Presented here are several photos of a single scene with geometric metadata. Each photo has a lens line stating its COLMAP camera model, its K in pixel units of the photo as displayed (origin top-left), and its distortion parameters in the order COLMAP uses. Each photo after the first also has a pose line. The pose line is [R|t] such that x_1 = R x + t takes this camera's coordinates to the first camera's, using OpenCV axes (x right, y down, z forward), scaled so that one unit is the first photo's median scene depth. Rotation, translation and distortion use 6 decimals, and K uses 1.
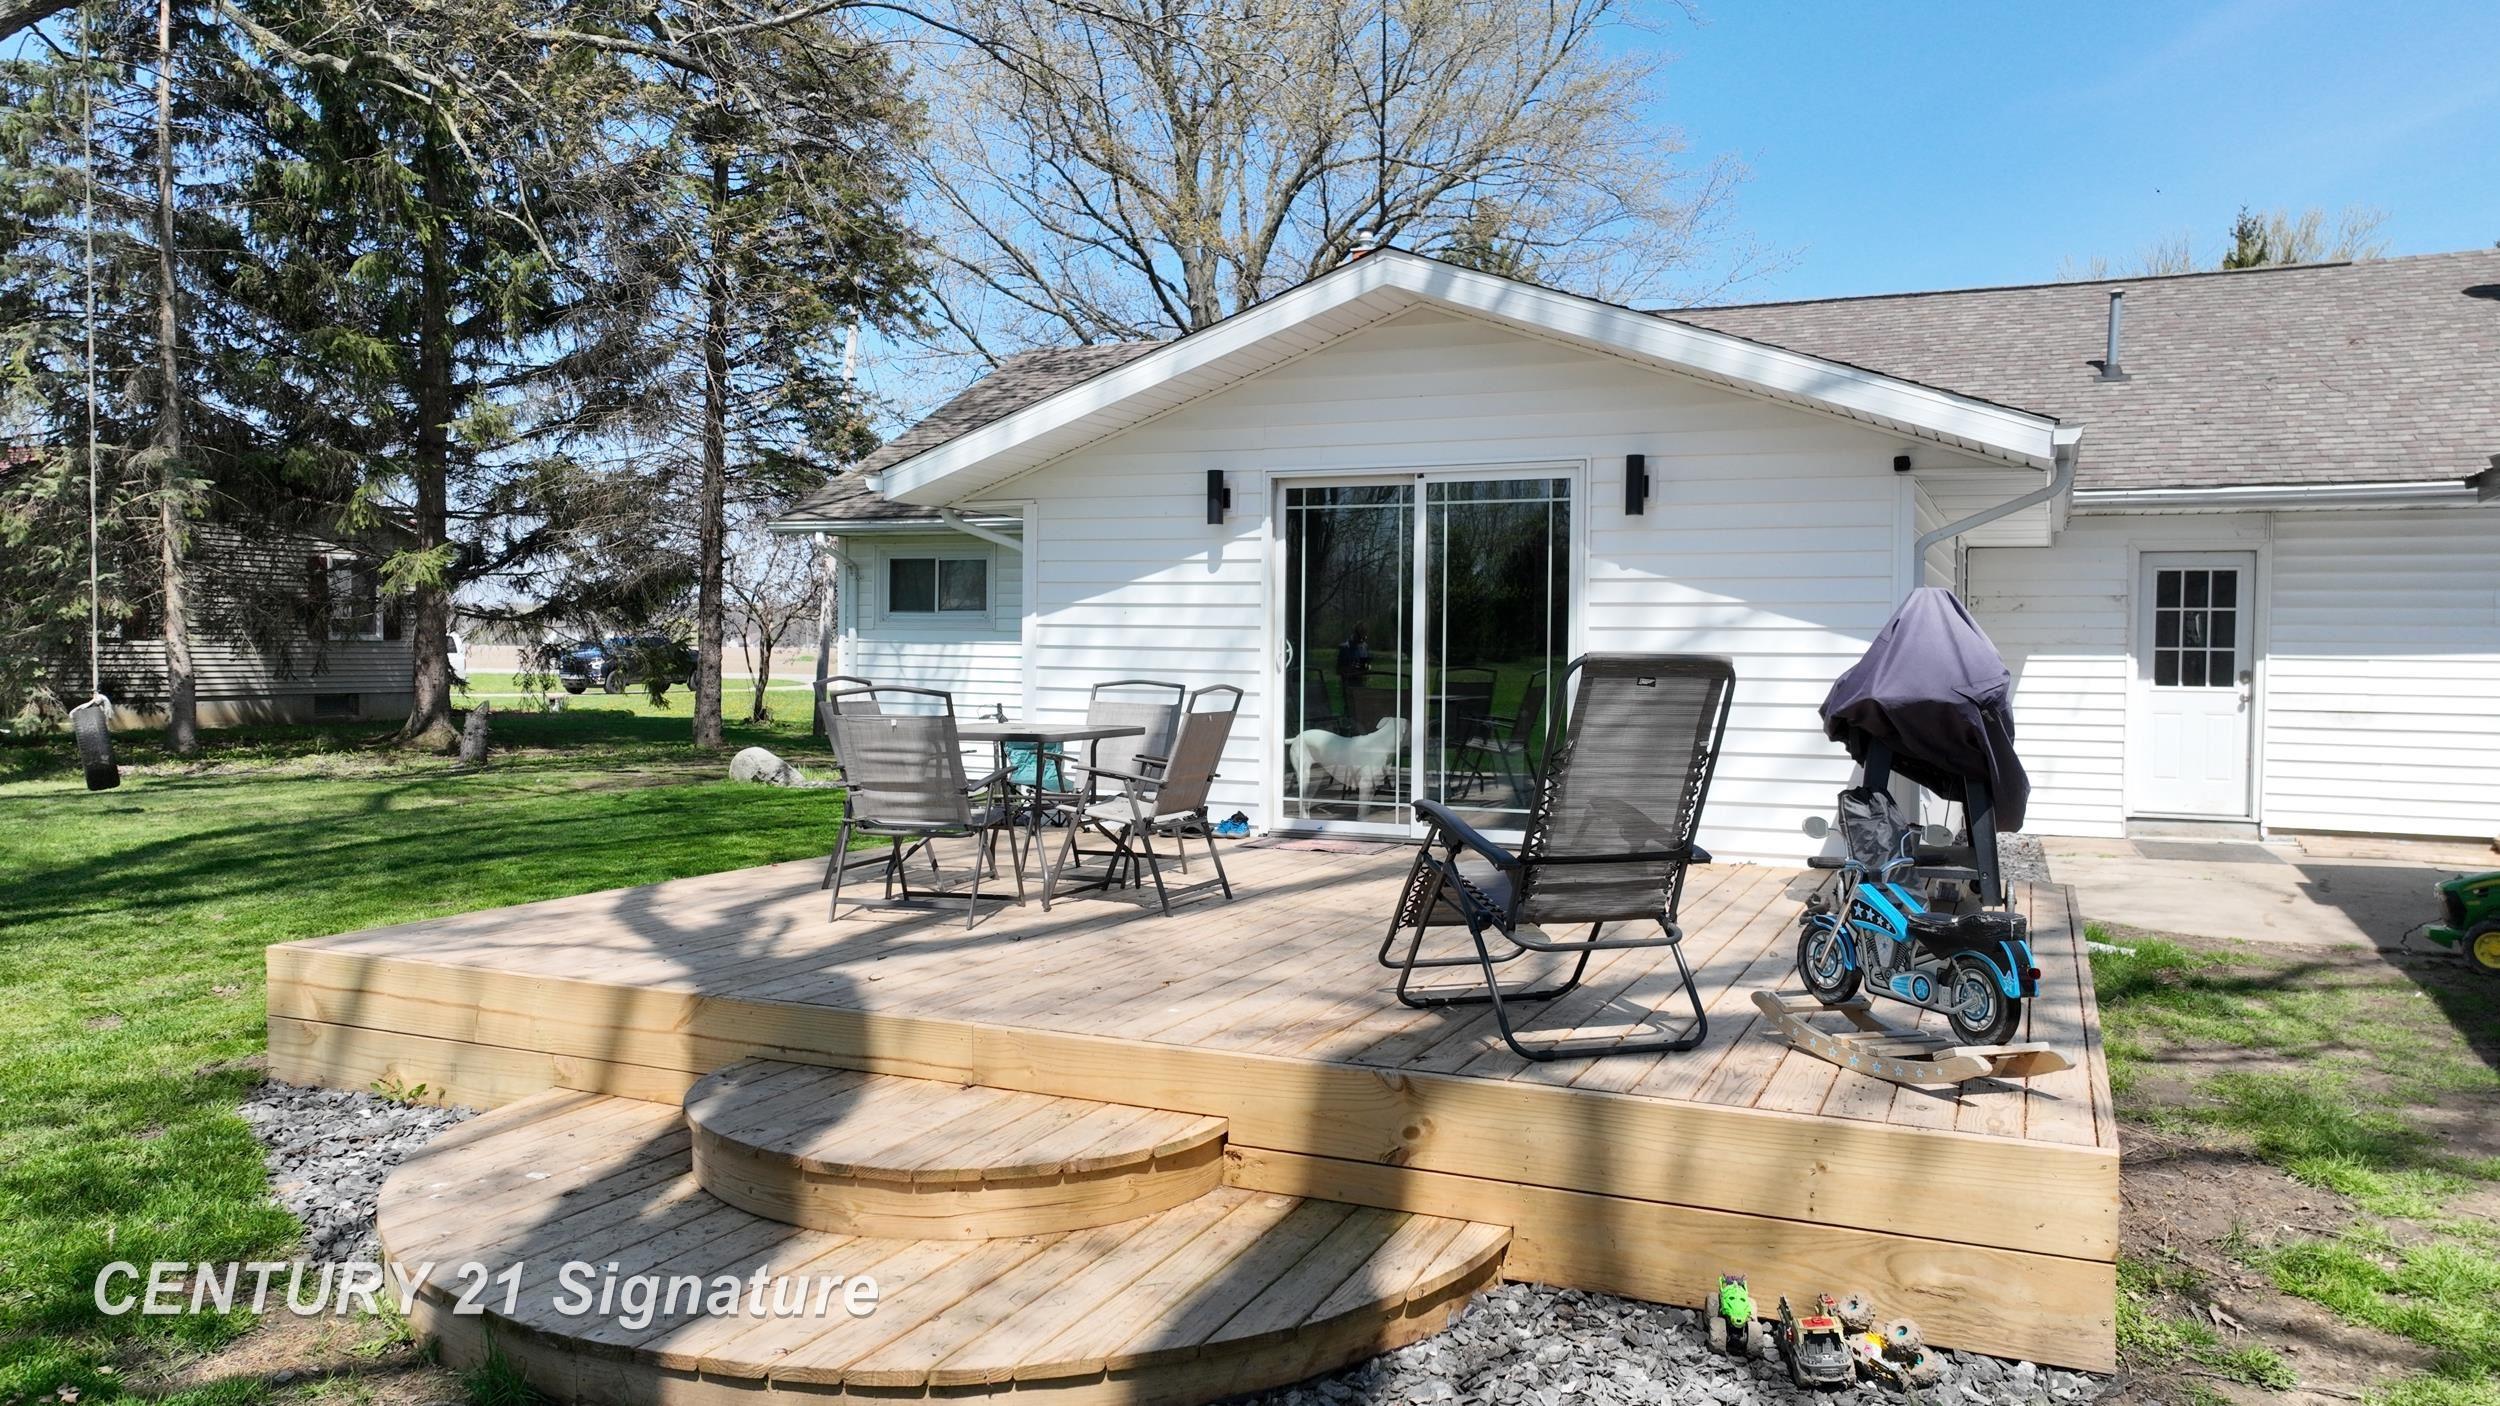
lens RADIAL K [[1759.8, 0, 1246.3], [0, 1759.8, 696.4], [0, 0, 1]] dist [0.000541, 0.017186]
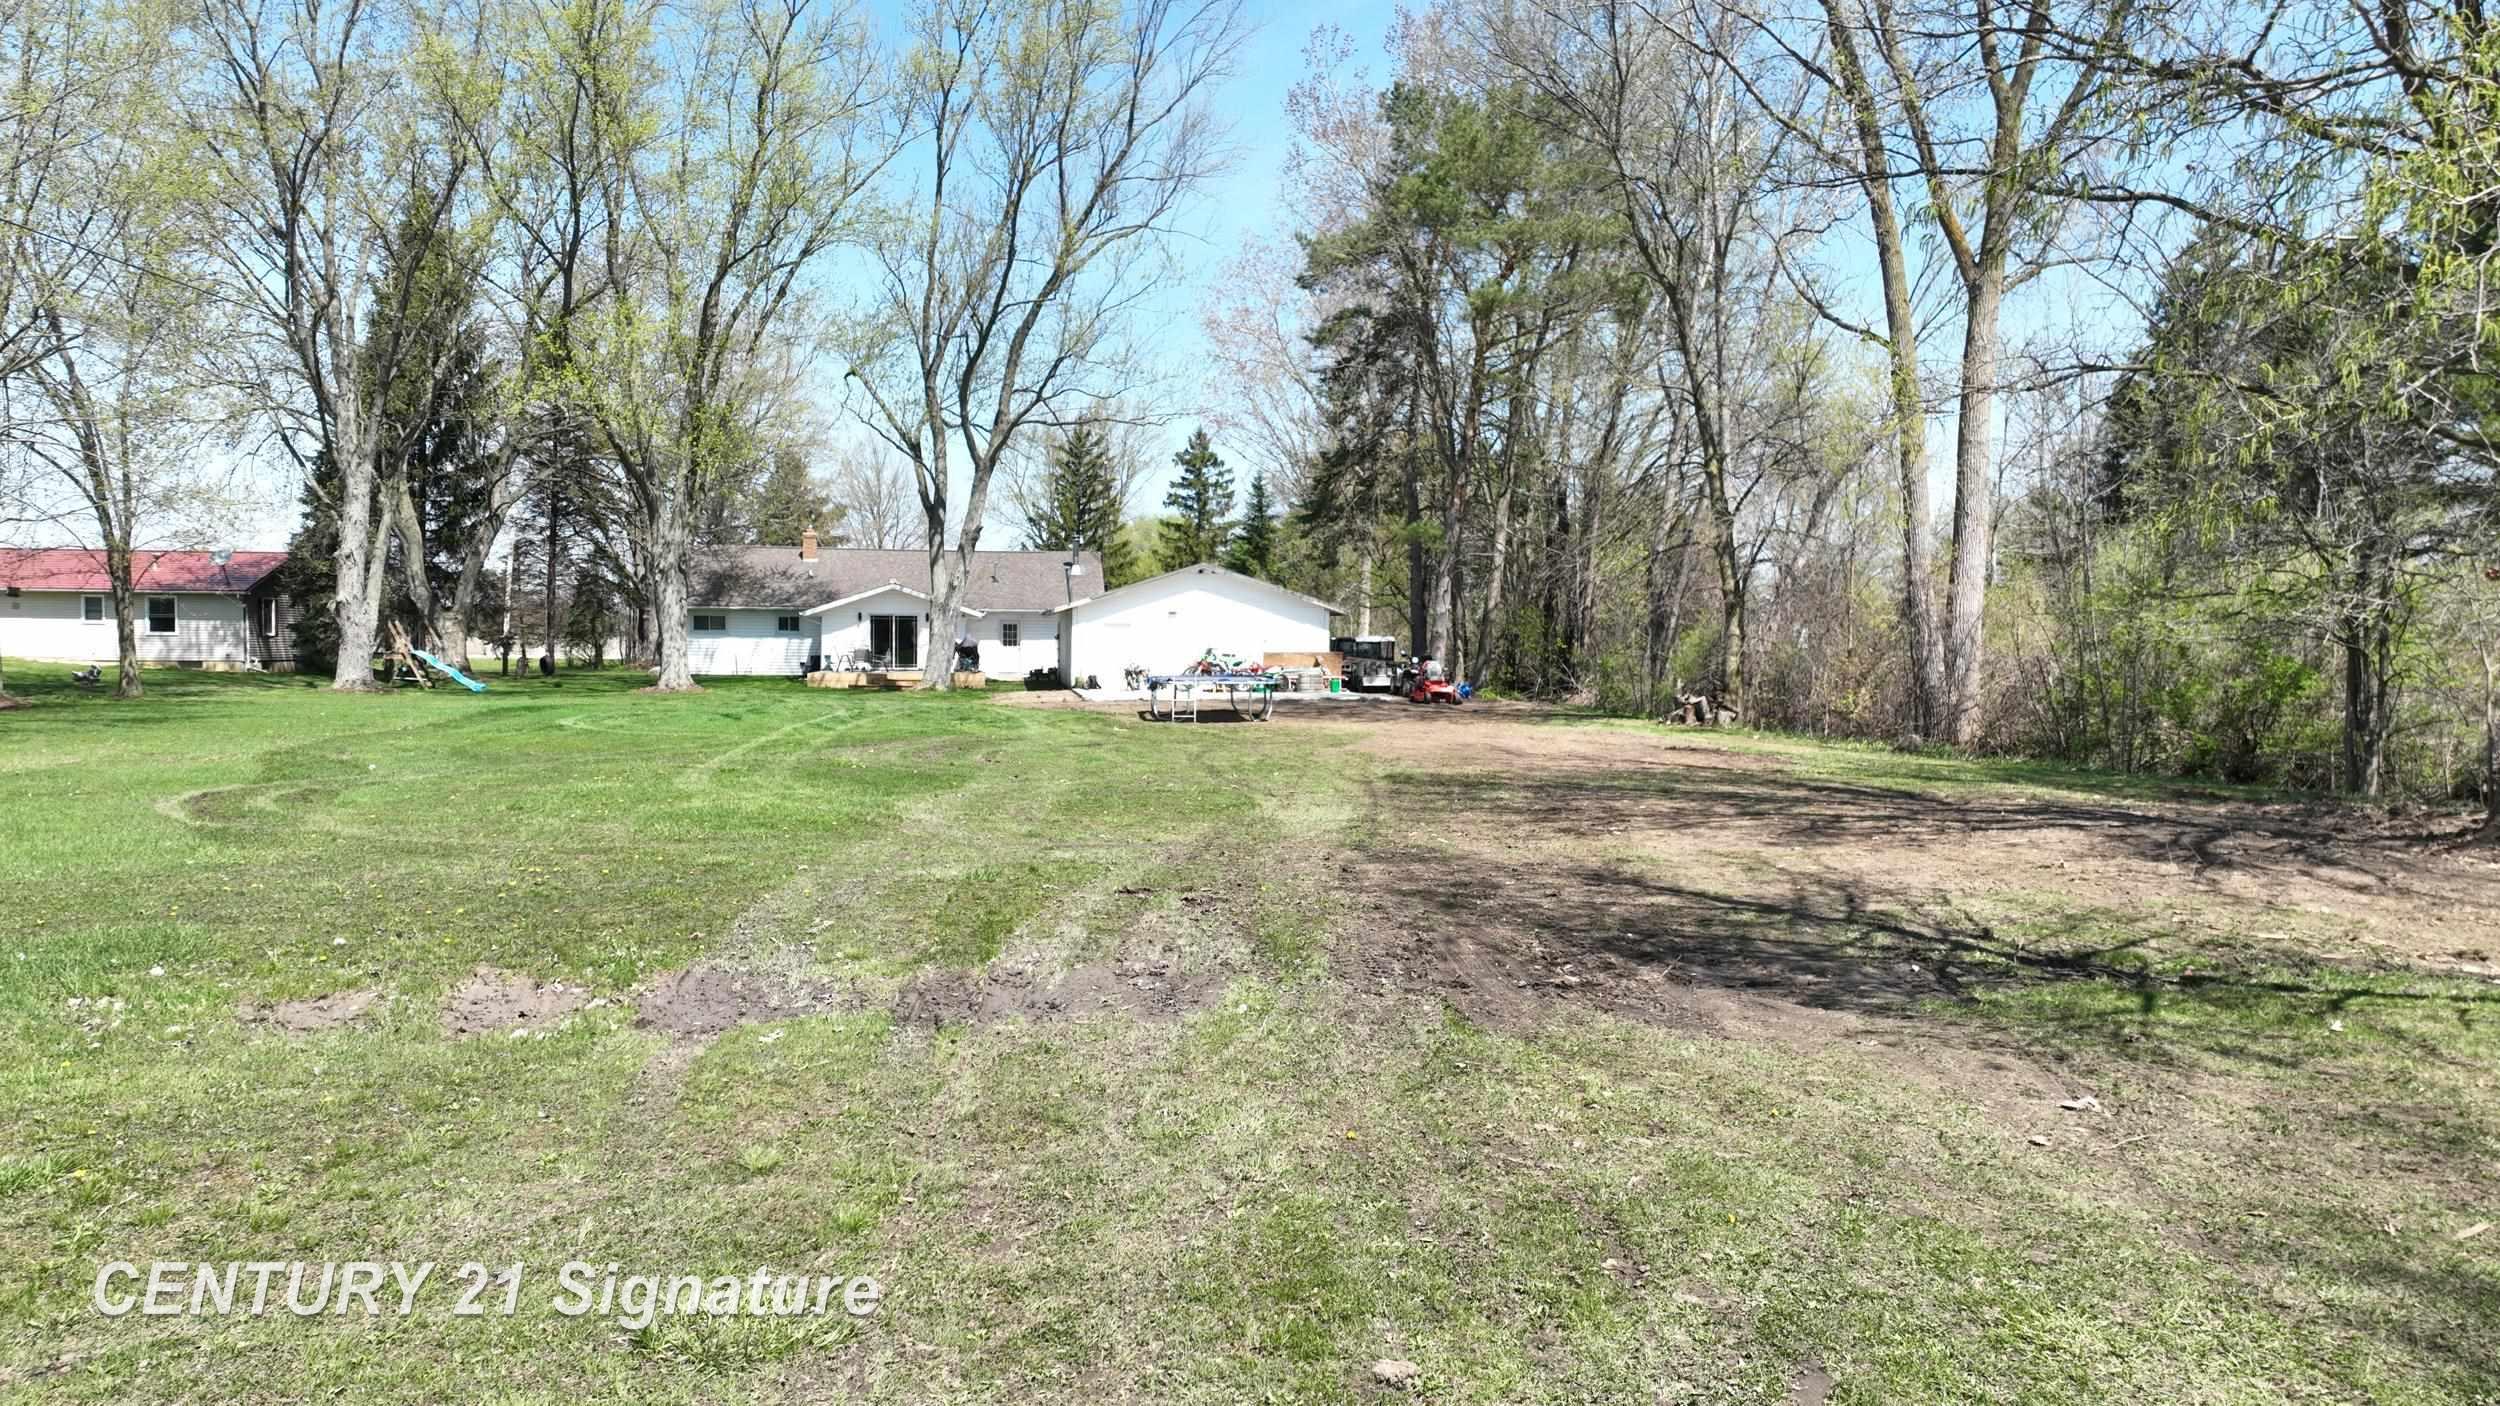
lens RADIAL K [[1759.8, 0, 1265.2], [0, 1759.8, 701.2], [0, 0, 1]] dist [0.000541, 0.017186]
pose [[0.840313, -0.023562, 0.541589, -2.296296], [0.015194, 0.999686, 0.019918, 0.089414], [-0.541888, -0.008509, 0.840407, -5.267909]]
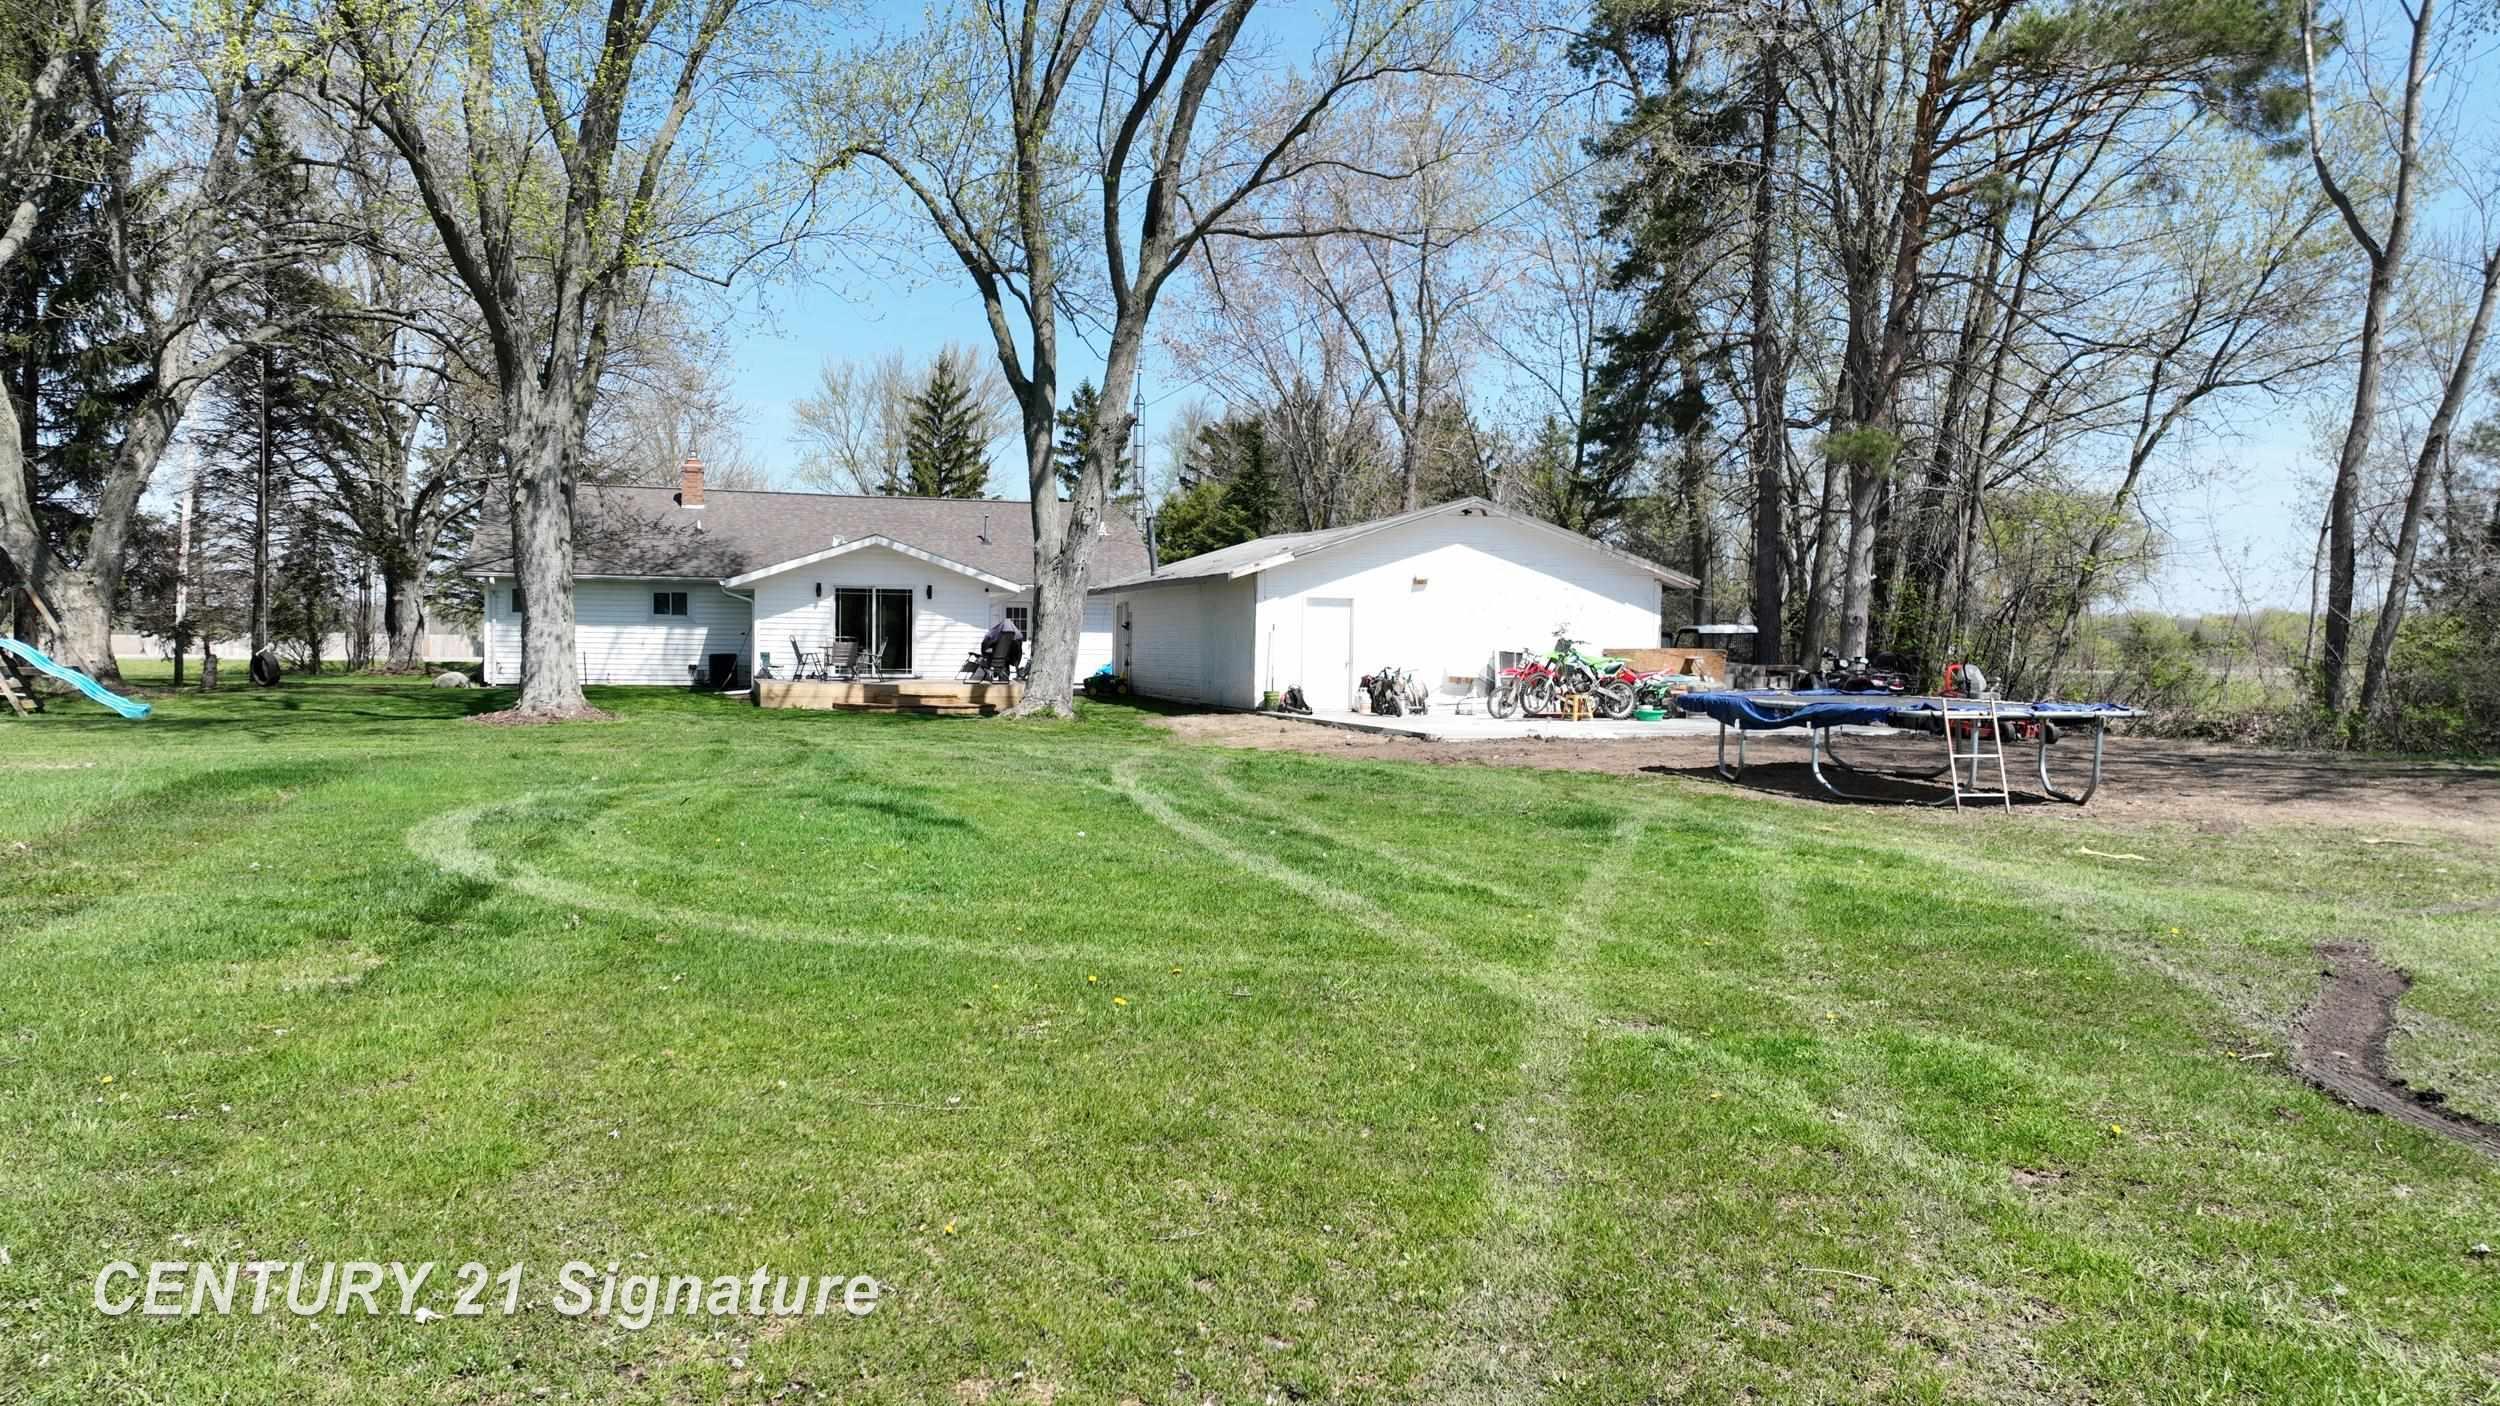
lens RADIAL K [[1759.8, 0, 1246.2], [0, 1759.8, 708.8], [0, 0, 1]] dist [0.000541, 0.017186]
pose [[0.754206, -0.024128, 0.656194, -1.886602], [0.012709, 0.999674, 0.022150, 0.074324], [-0.656515, -0.008366, 0.754267, -2.568675]]
